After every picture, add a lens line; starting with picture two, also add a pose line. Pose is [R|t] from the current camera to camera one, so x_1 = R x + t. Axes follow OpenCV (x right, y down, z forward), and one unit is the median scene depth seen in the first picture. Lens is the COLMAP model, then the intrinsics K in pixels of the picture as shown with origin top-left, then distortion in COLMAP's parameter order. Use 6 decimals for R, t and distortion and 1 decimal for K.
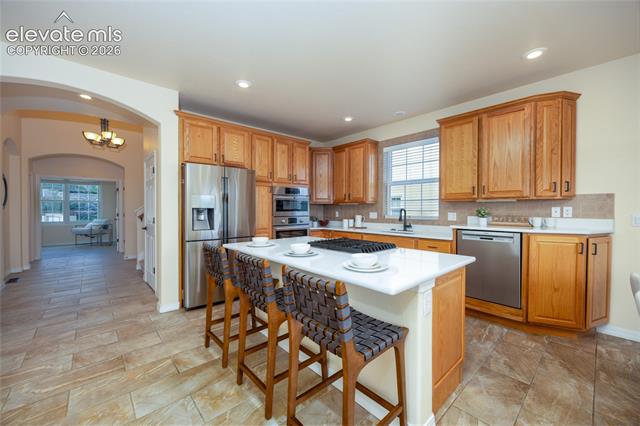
lens RADIAL K [[248.9, 0, 316.0], [0, 248.9, 212.7], [0, 0, 1]] dist [-0.001043, -0.000857]
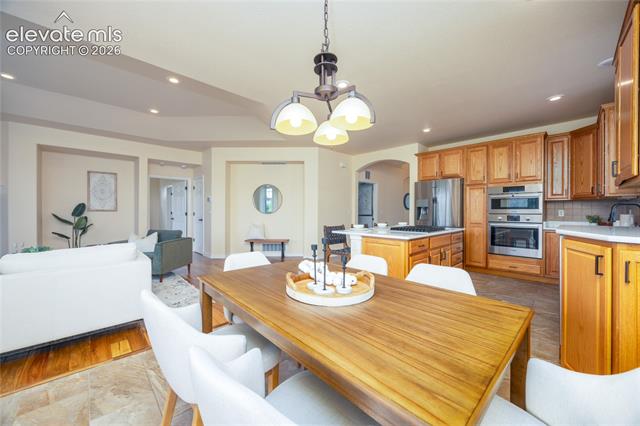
lens RADIAL K [[248.9, 0, 319.1], [0, 248.9, 212.0], [0, 0, 1]] dist [-0.001043, -0.000857]
pose [[0.015988, 0.005060, -0.999859, 1.044231], [-0.020177, 0.999785, 0.004737, 0.020715], [0.999669, 0.020099, 0.016087, 0.216326]]
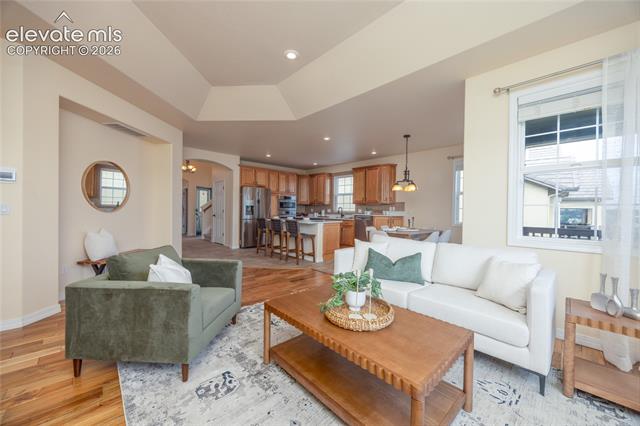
lens RADIAL K [[248.9, 0, 318.5], [0, 248.9, 211.2], [0, 0, 1]] dist [-0.001043, -0.000857]
pose [[0.999760, 0.010186, 0.019379, 0.131879], [-0.010087, 0.999936, -0.005194, 0.033107], [-0.019431, 0.004997, 0.999799, -1.158317]]
